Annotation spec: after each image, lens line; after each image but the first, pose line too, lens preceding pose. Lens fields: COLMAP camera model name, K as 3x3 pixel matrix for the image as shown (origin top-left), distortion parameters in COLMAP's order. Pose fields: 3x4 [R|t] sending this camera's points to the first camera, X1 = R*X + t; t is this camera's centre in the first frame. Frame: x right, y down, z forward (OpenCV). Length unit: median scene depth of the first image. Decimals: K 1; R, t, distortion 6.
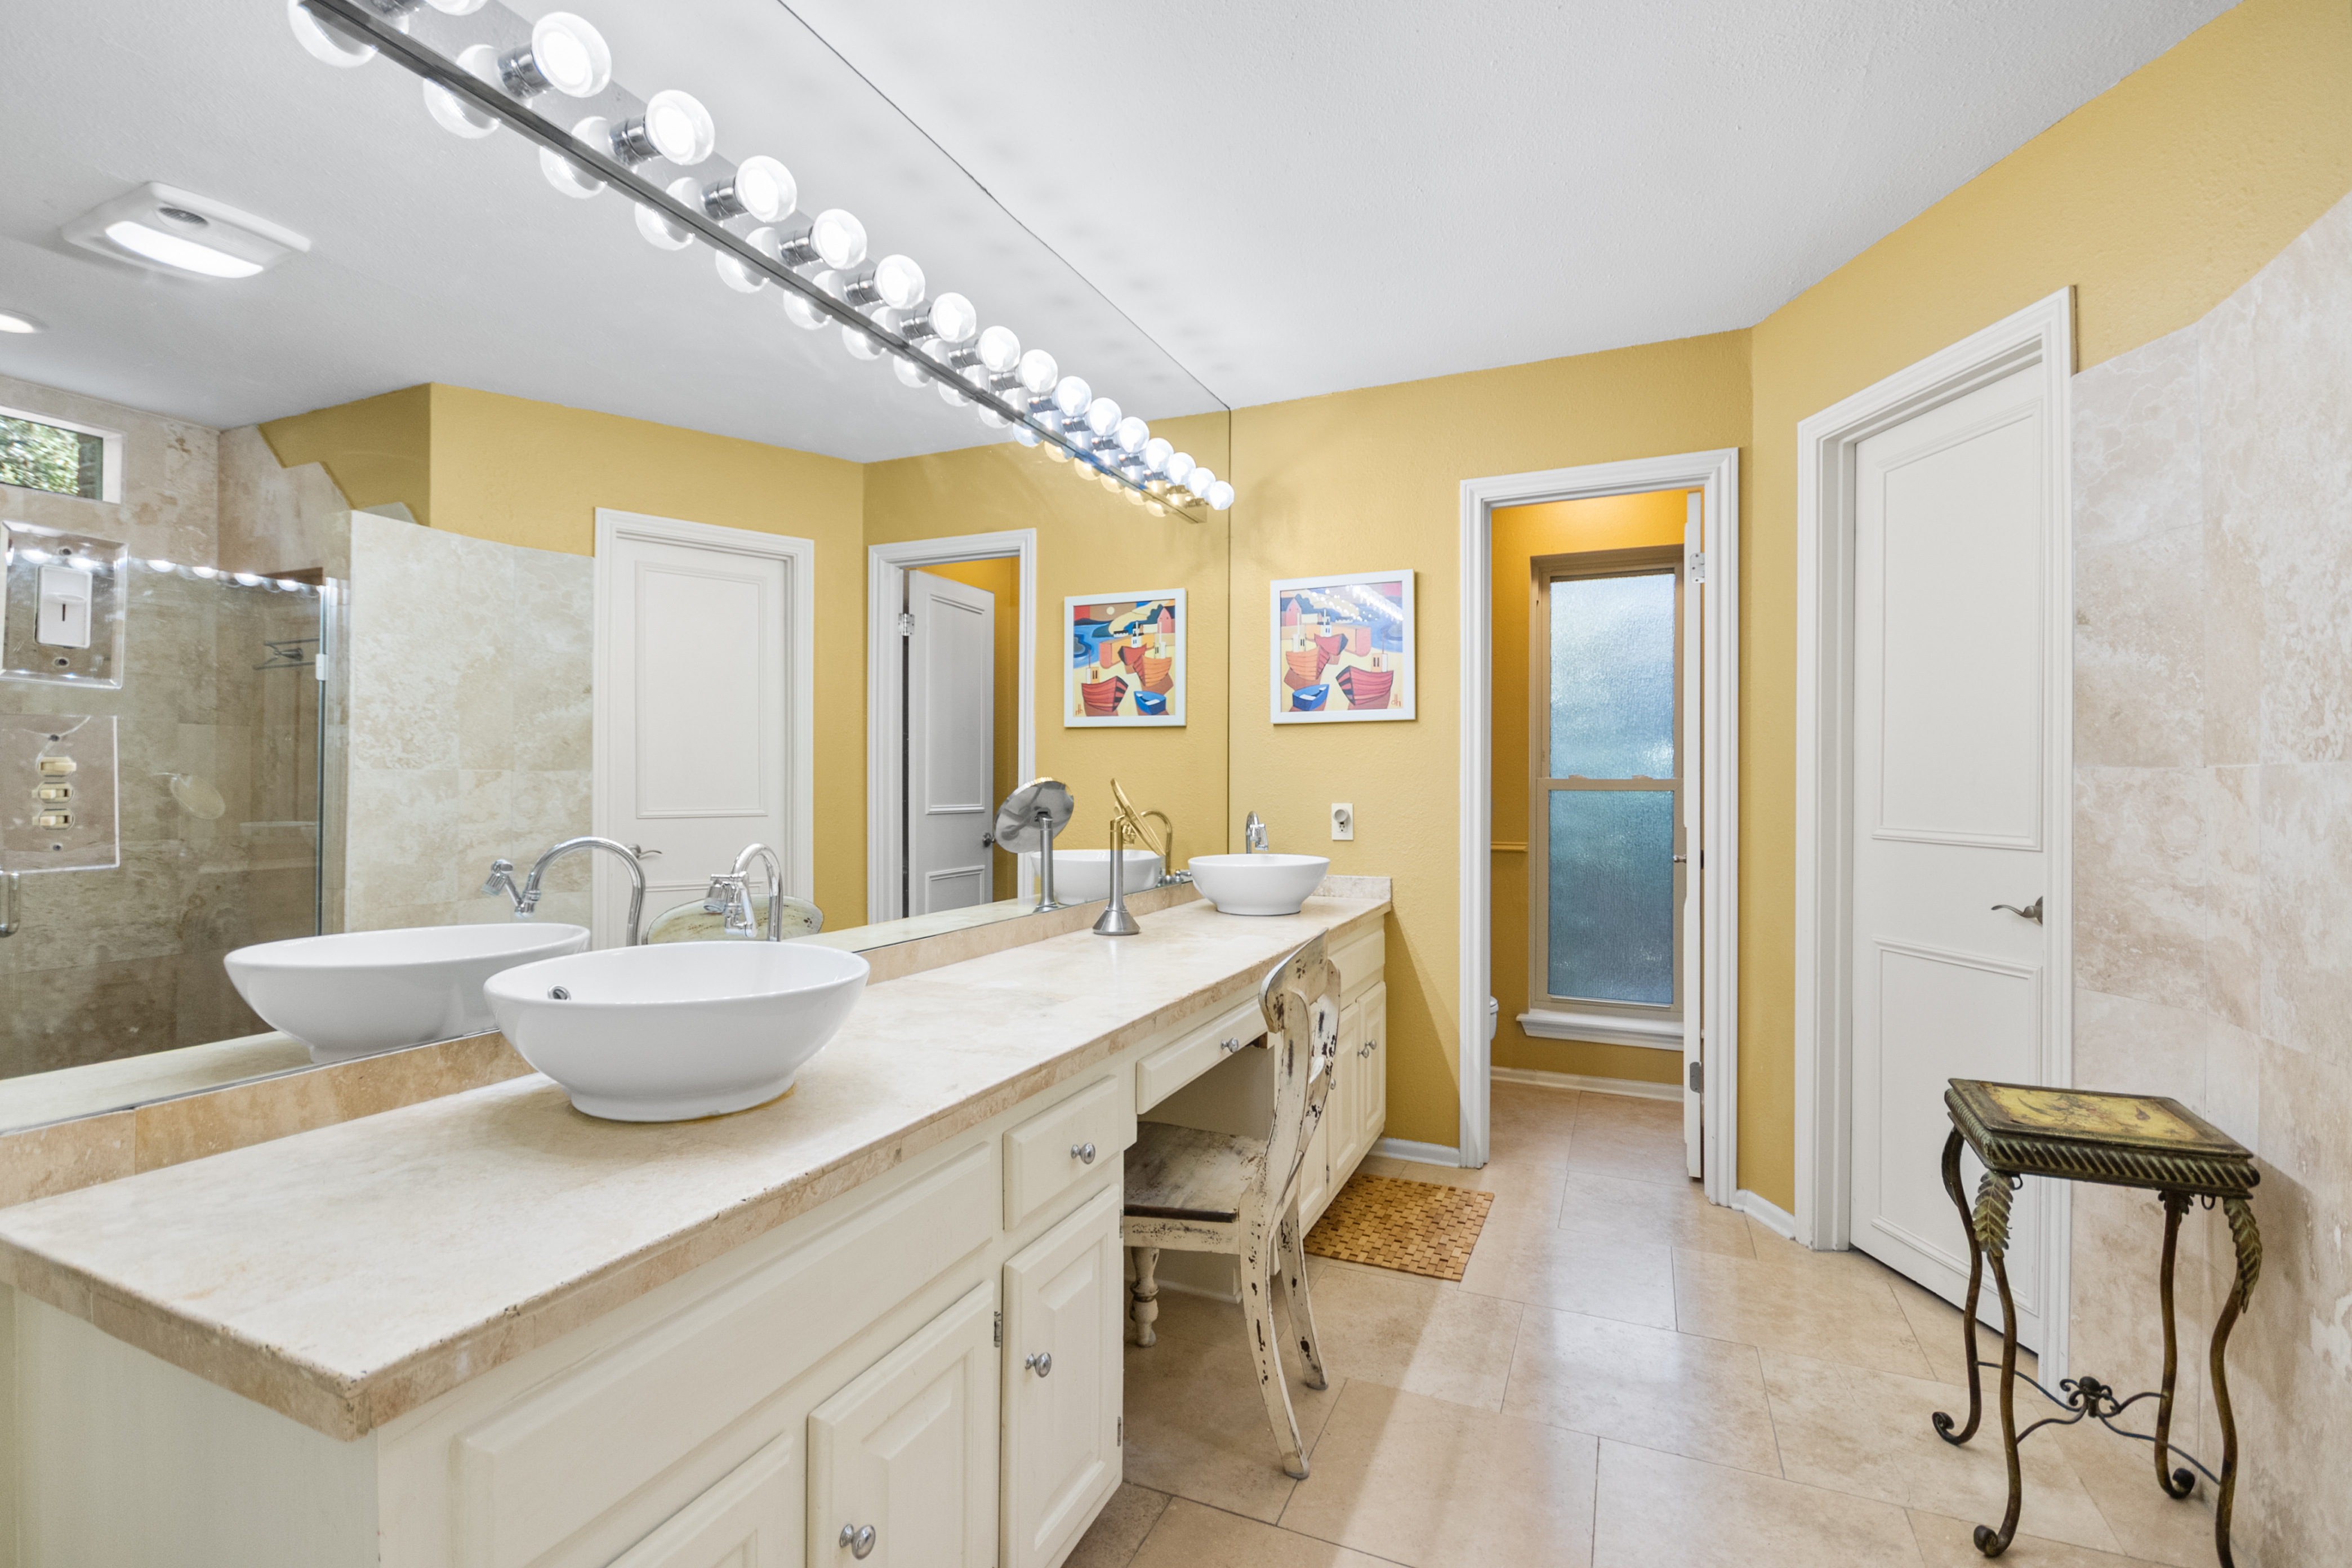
lens RADIAL K [[1060.6, 0, 1157.8], [0, 1060.6, 799.0], [0, 0, 1]] dist [0.003620, -0.000341]
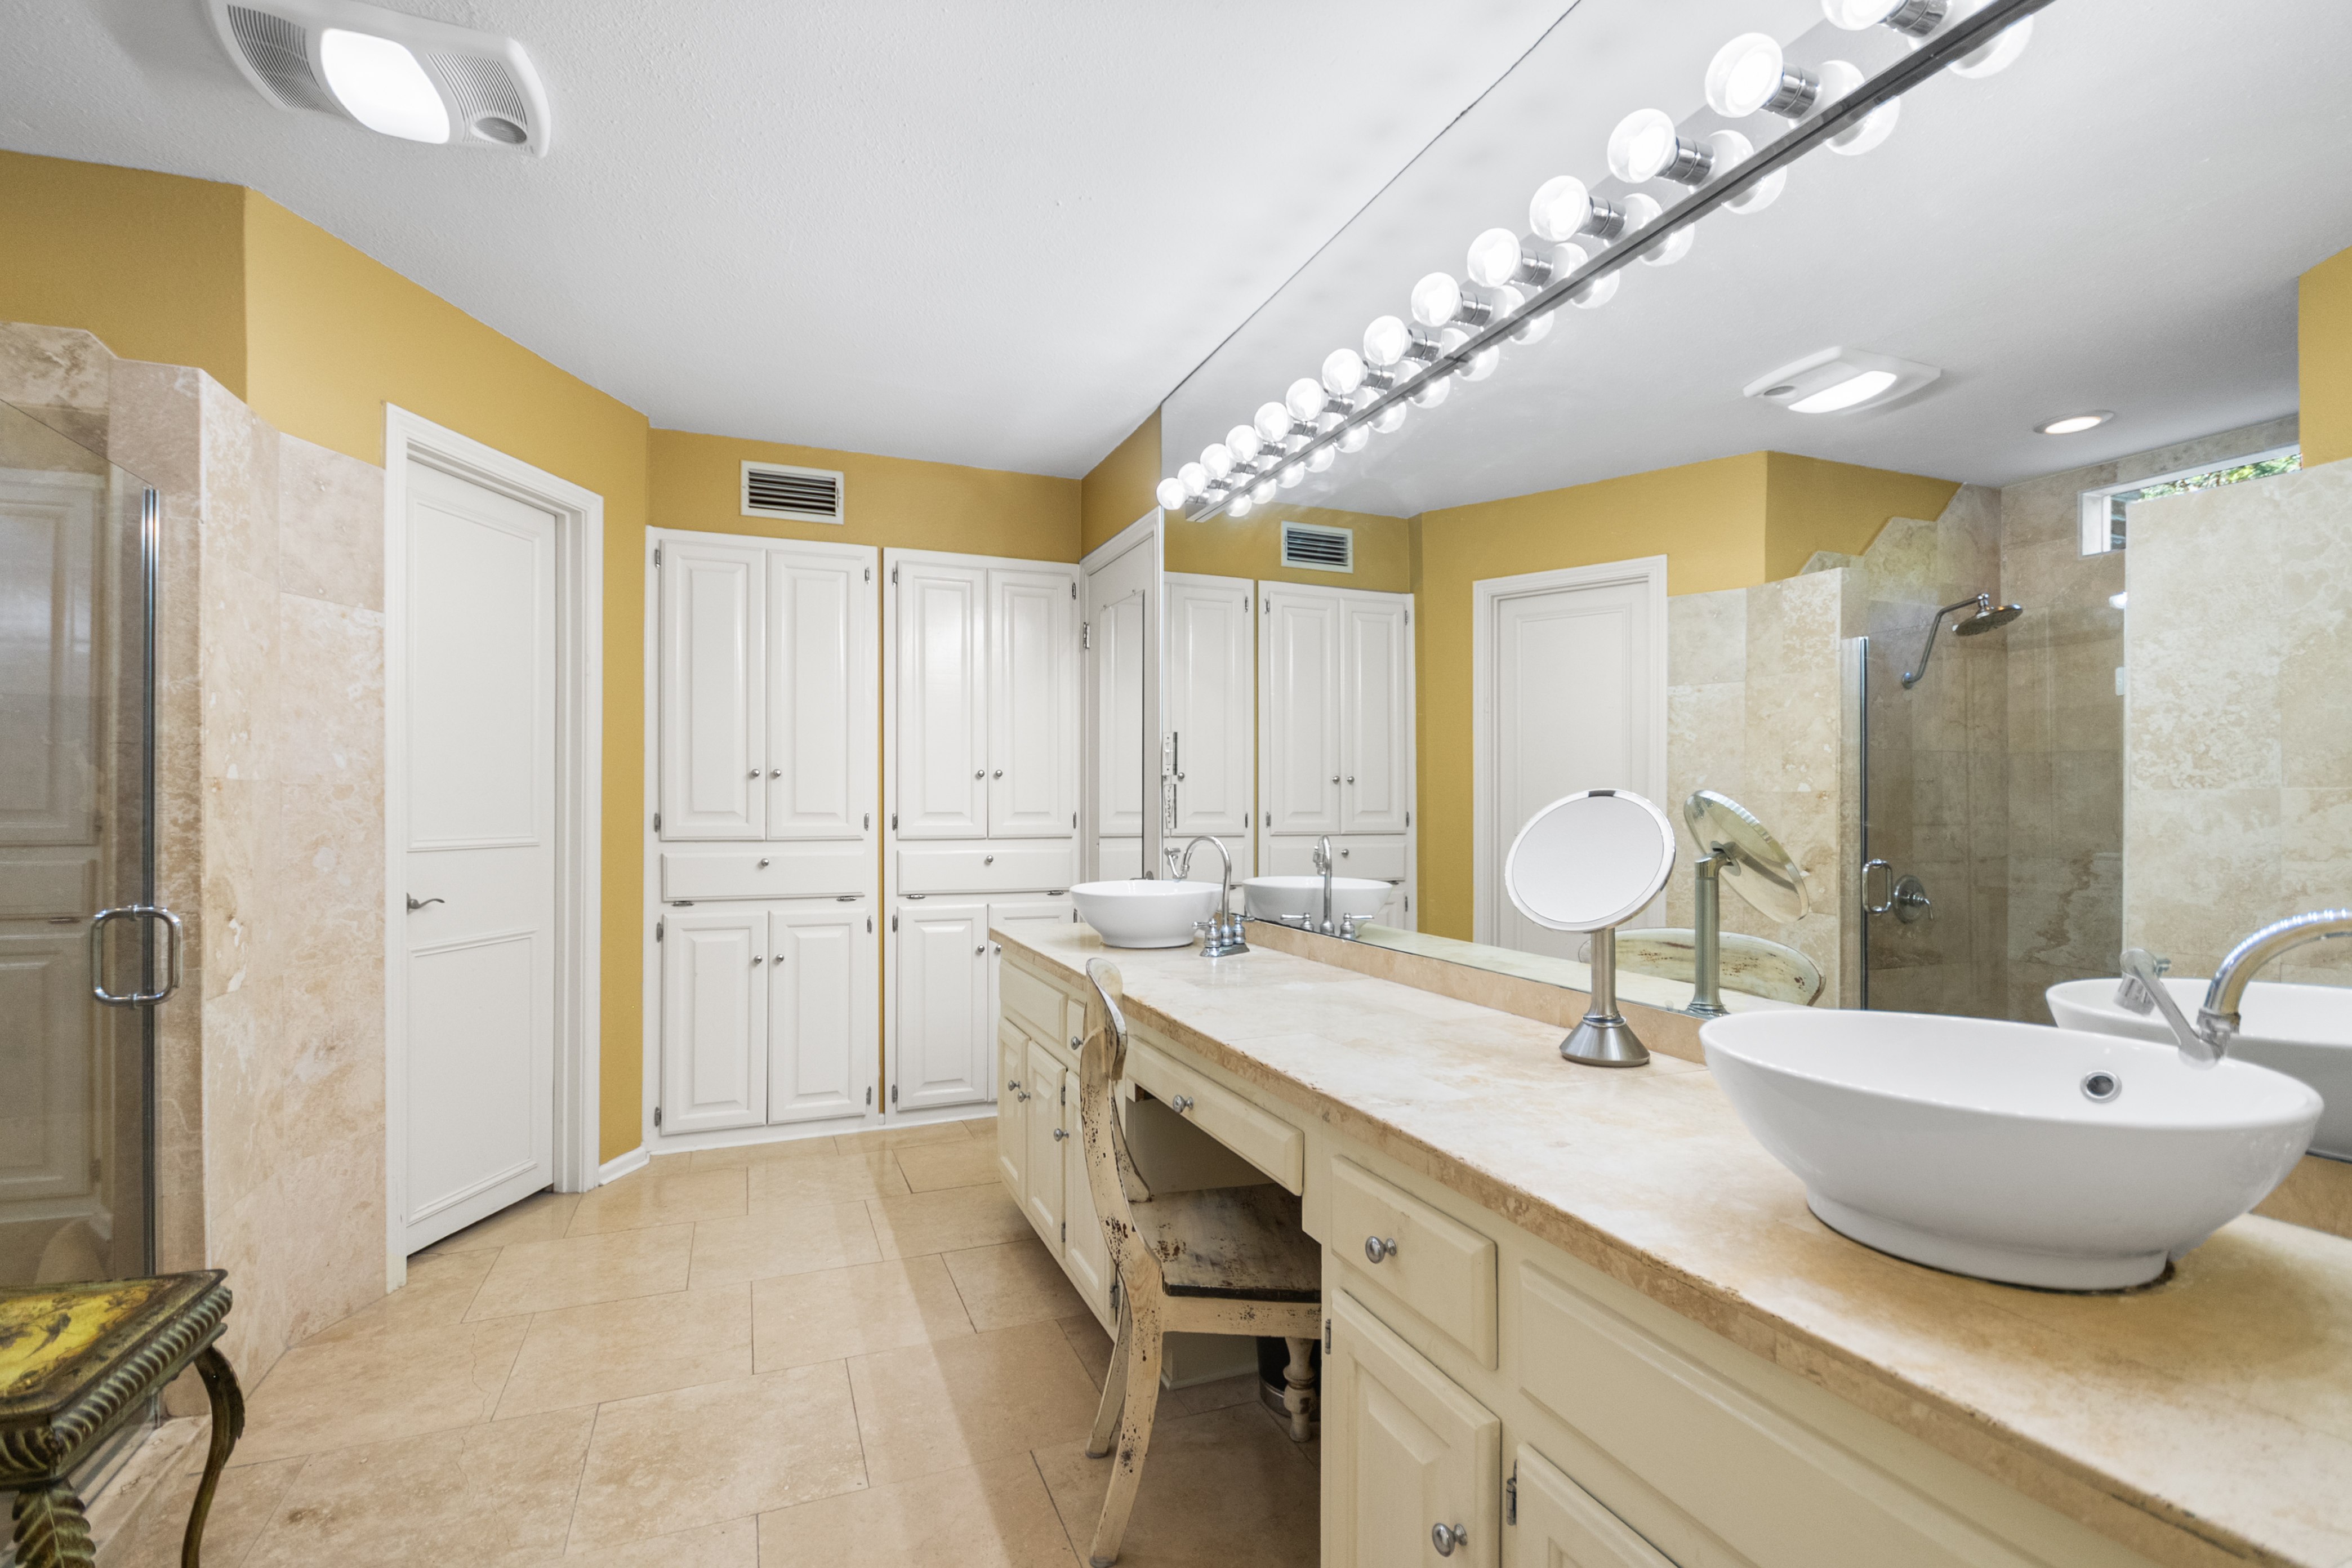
lens RADIAL K [[1060.6, 0, 1157.8], [0, 1060.6, 799.0], [0, 0, 1]] dist [0.003620, -0.000341]
pose [[-0.698140, -0.007857, -0.715918, 0.793992], [-0.012693, 0.999918, 0.001404, -0.020193], [0.715849, 0.010067, -0.698183, 1.788312]]
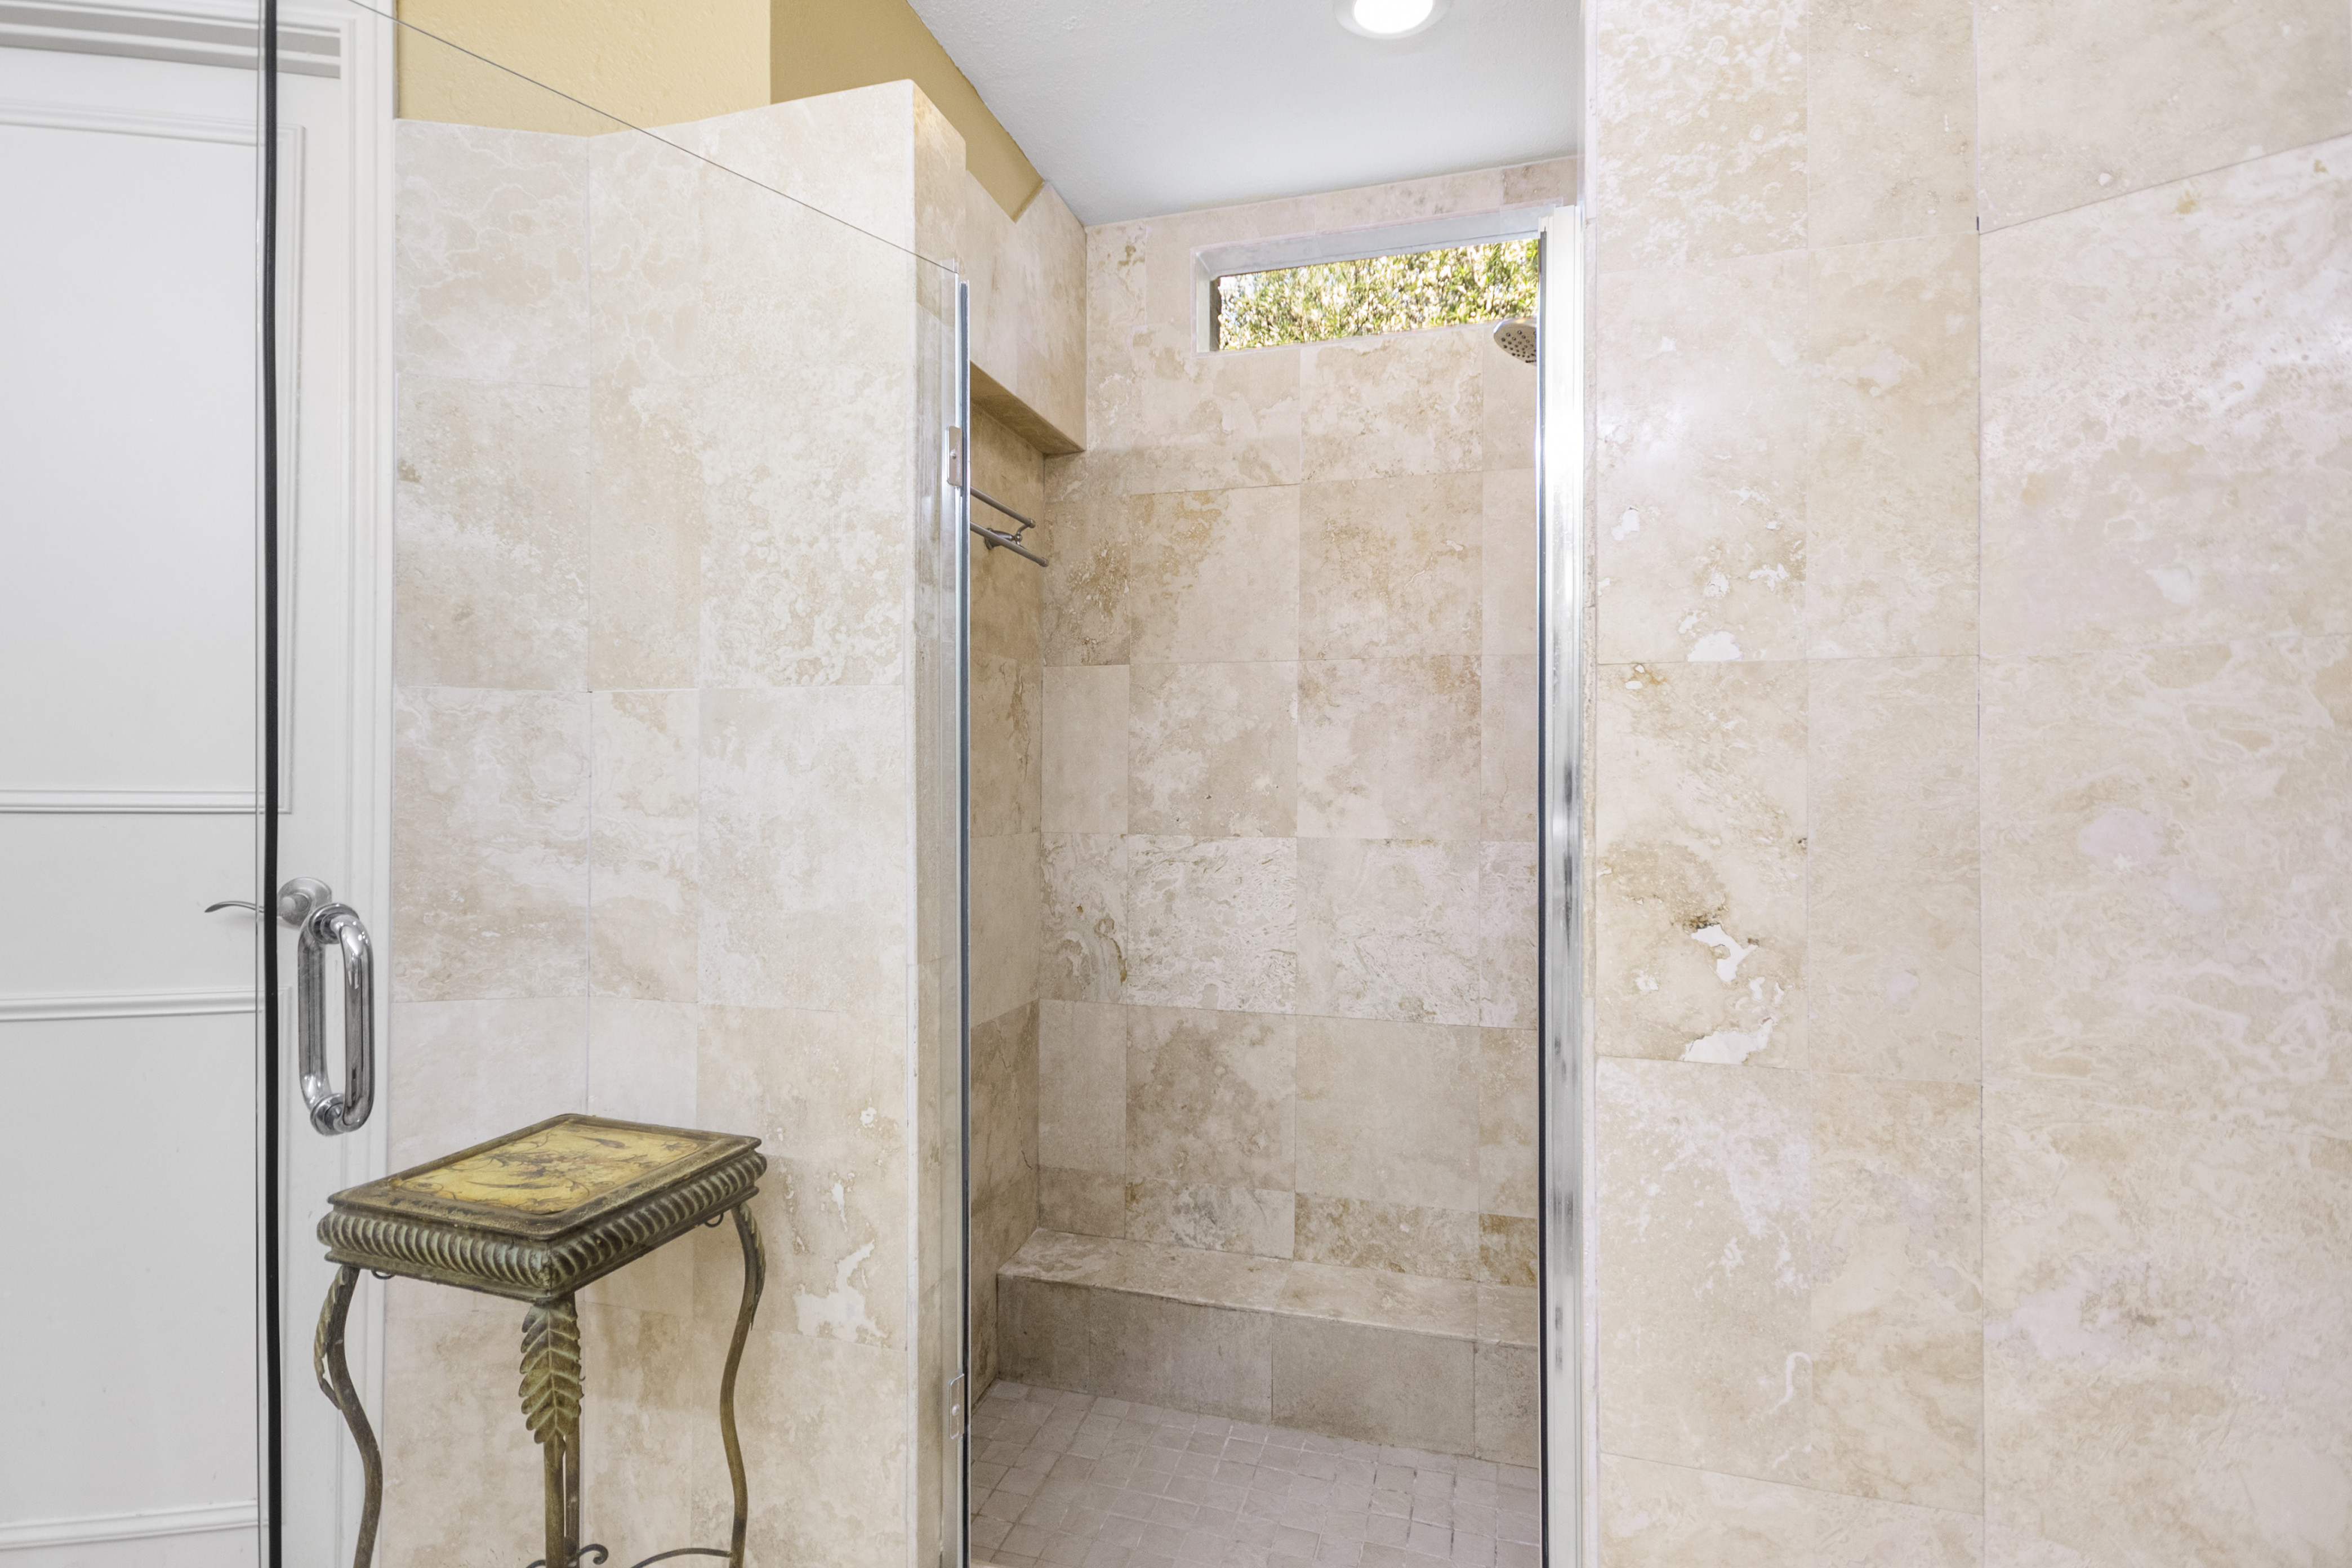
lens RADIAL K [[1139.6, 0, 1174.5], [0, 1139.6, 777.2], [0, 0, 1]] dist [0.009332, -0.000403]
pose [[-0.142516, 0.005719, 0.989776, 0.056361], [0.006873, 0.999965, -0.004788, 0.040373], [-0.989769, 0.006121, -0.142551, 0.653645]]
